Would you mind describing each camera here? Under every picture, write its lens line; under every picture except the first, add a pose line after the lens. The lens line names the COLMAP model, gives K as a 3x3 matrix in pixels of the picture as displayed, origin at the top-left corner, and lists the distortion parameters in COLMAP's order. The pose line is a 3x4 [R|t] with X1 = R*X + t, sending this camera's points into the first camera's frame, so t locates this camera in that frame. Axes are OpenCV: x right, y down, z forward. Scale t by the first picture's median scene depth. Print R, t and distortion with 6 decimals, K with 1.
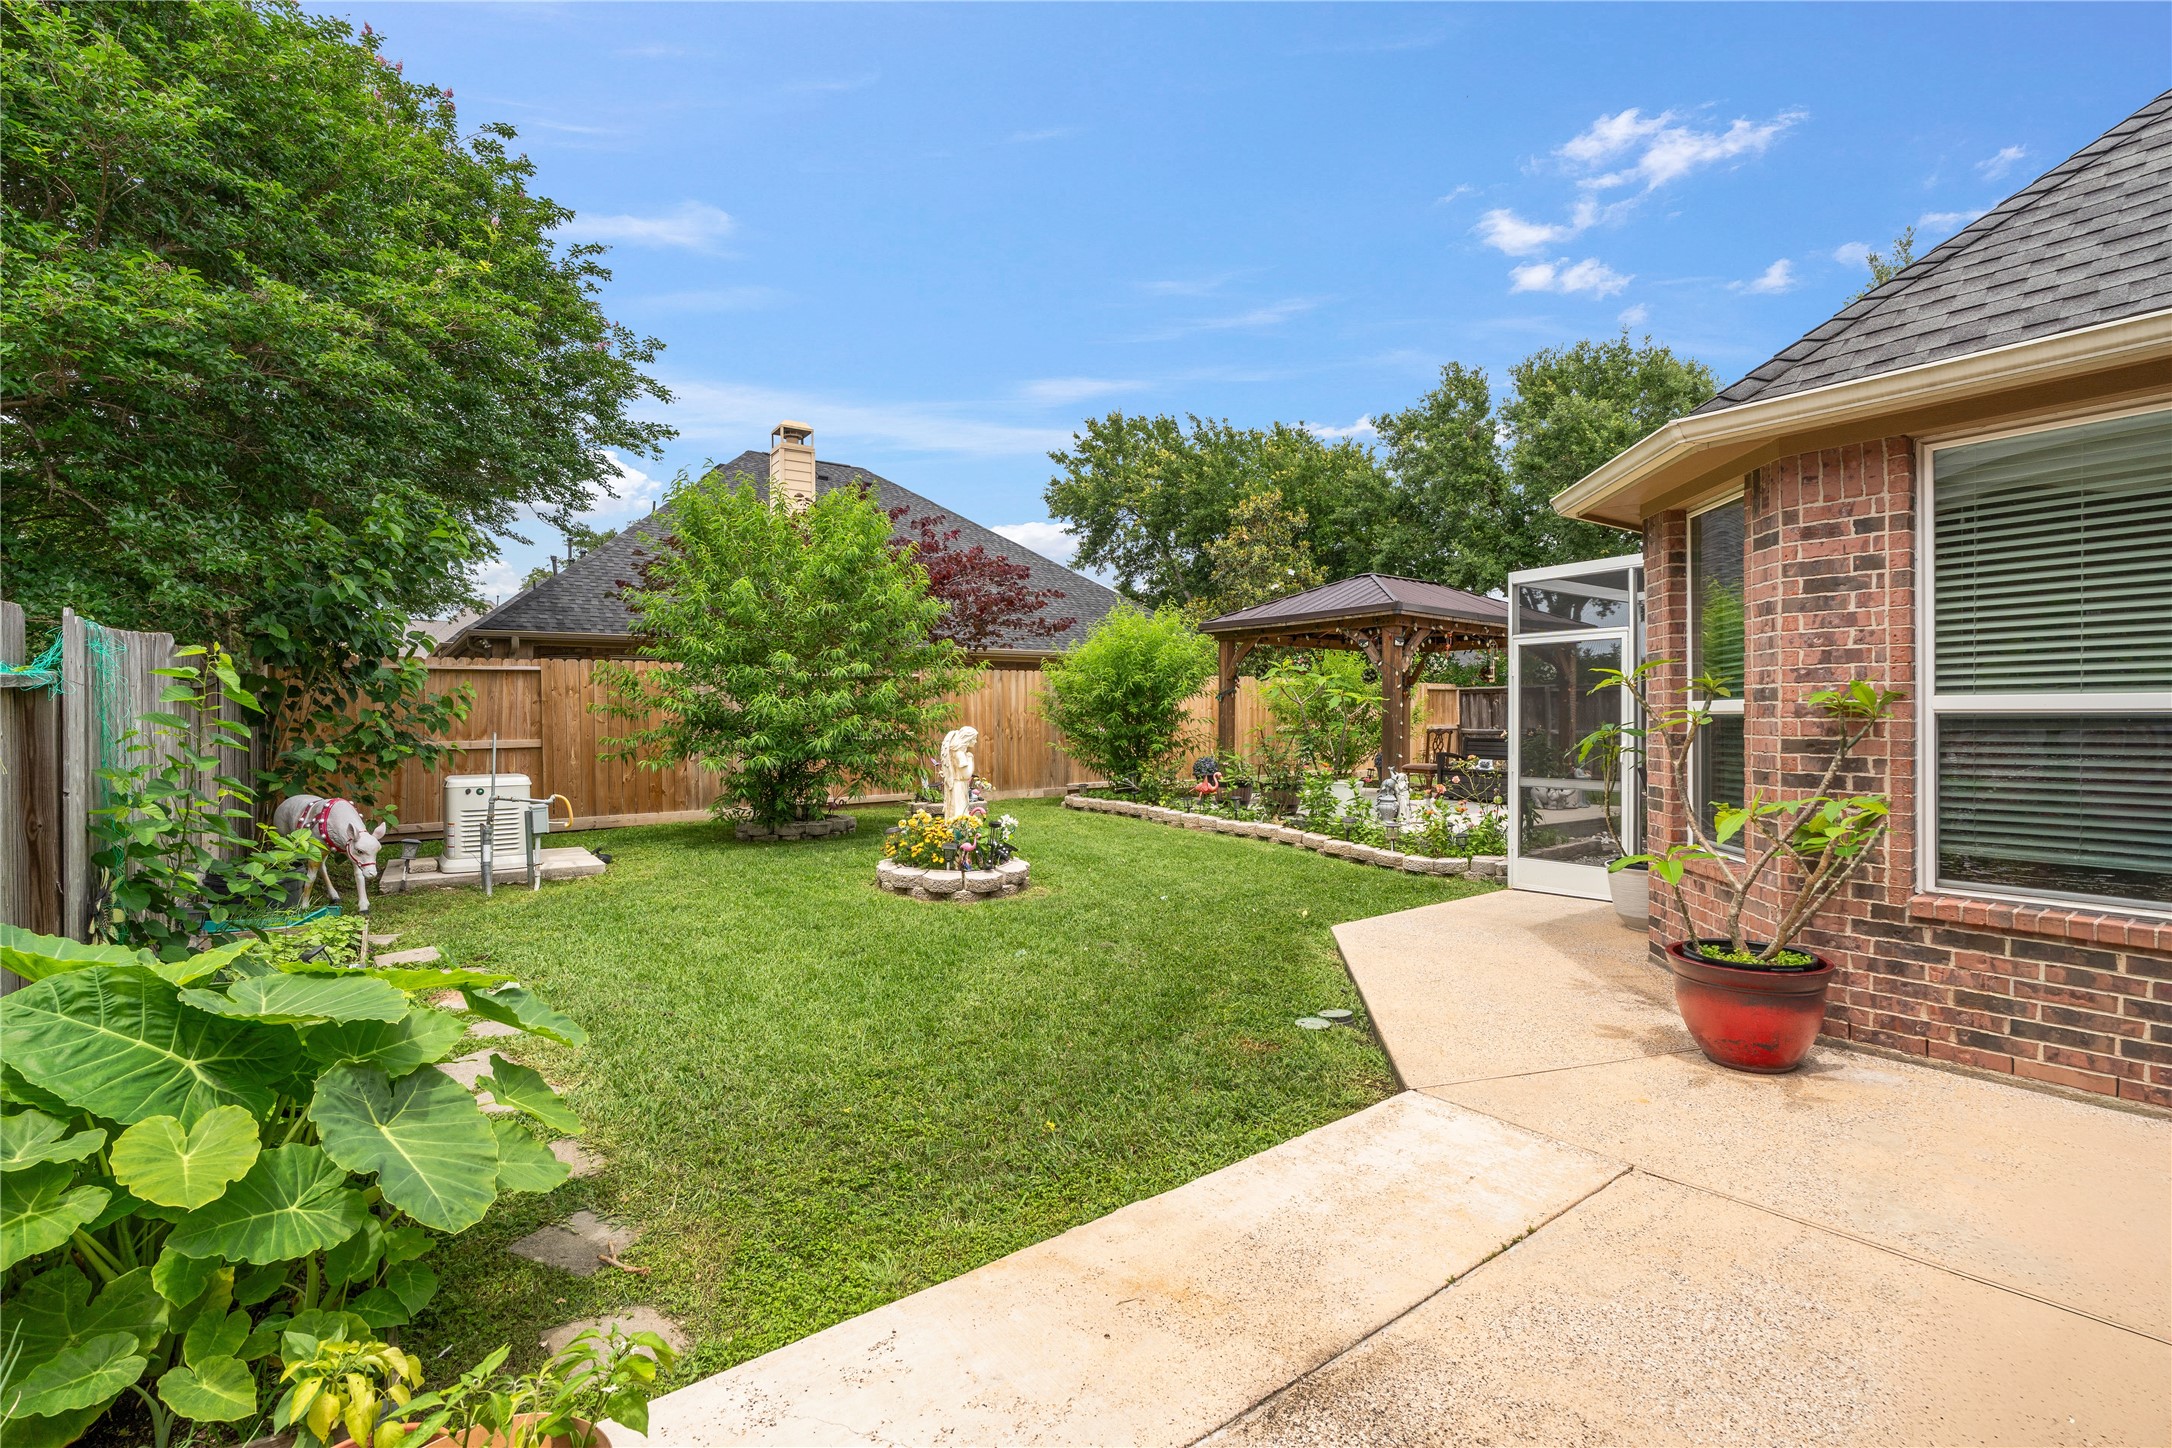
lens RADIAL K [[976.2, 0, 1103.7], [0, 976.2, 714.2], [0, 0, 1]] dist [-0.010634, 0.004459]
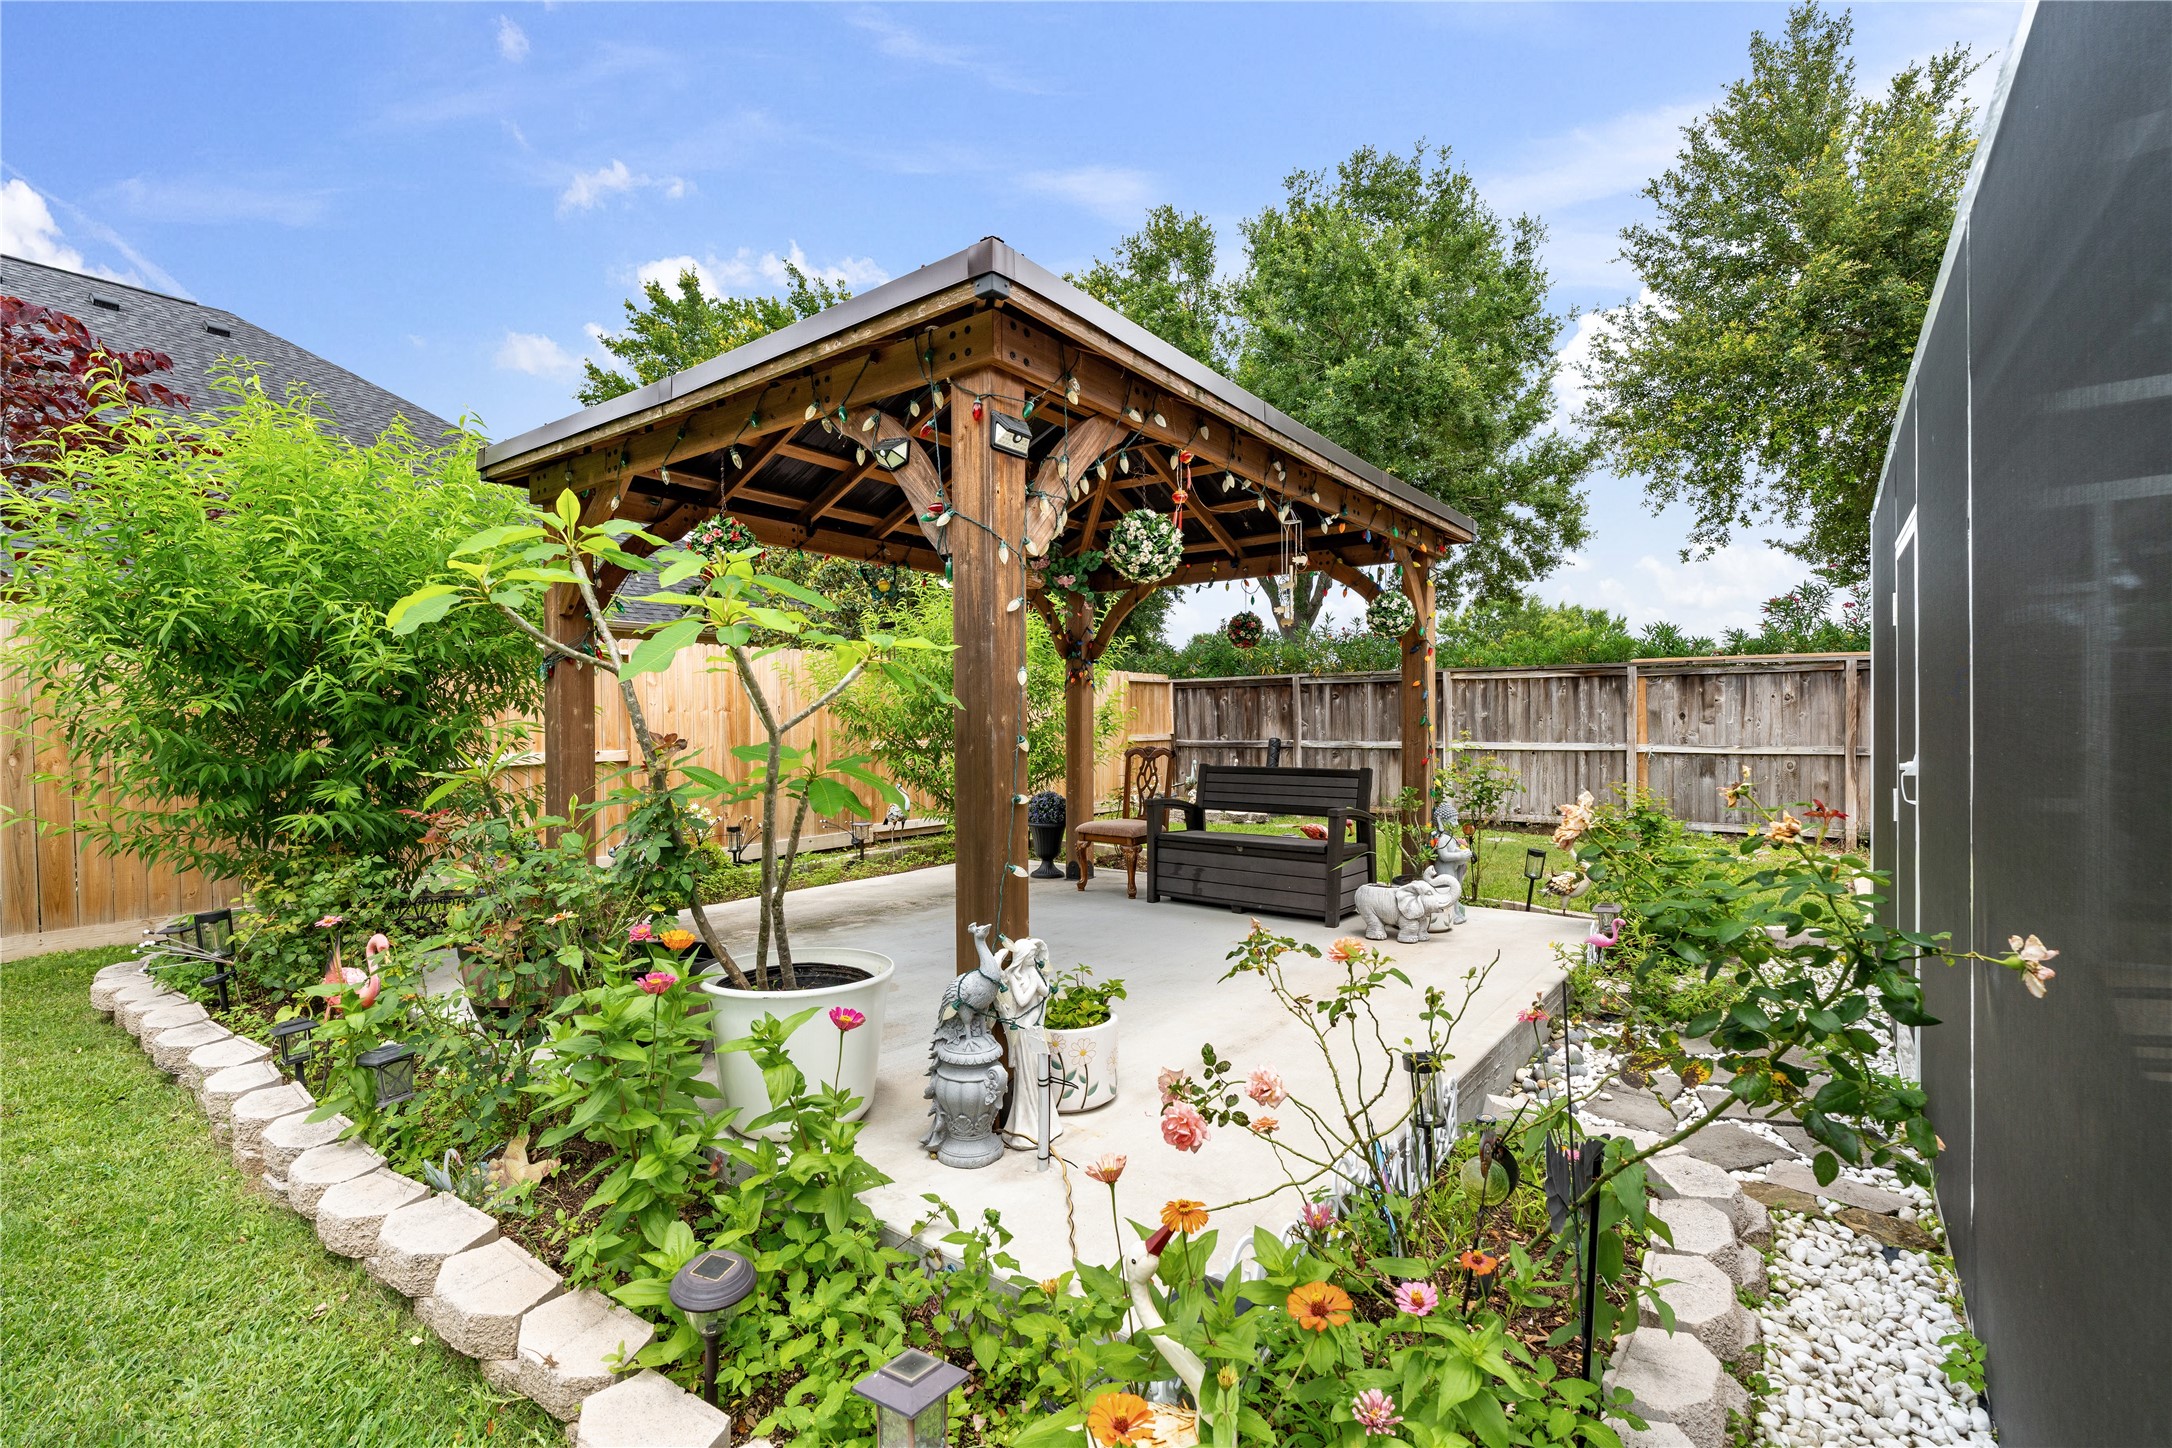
lens RADIAL K [[976.2, 0, 1082.1], [0, 976.2, 726.2], [0, 0, 1]] dist [-0.010634, 0.004459]
pose [[0.963842, -0.006038, 0.266406, 0.120966], [0.004438, 0.999968, 0.006607, 0.000569], [-0.266437, -0.005186, 0.963838, 0.359015]]
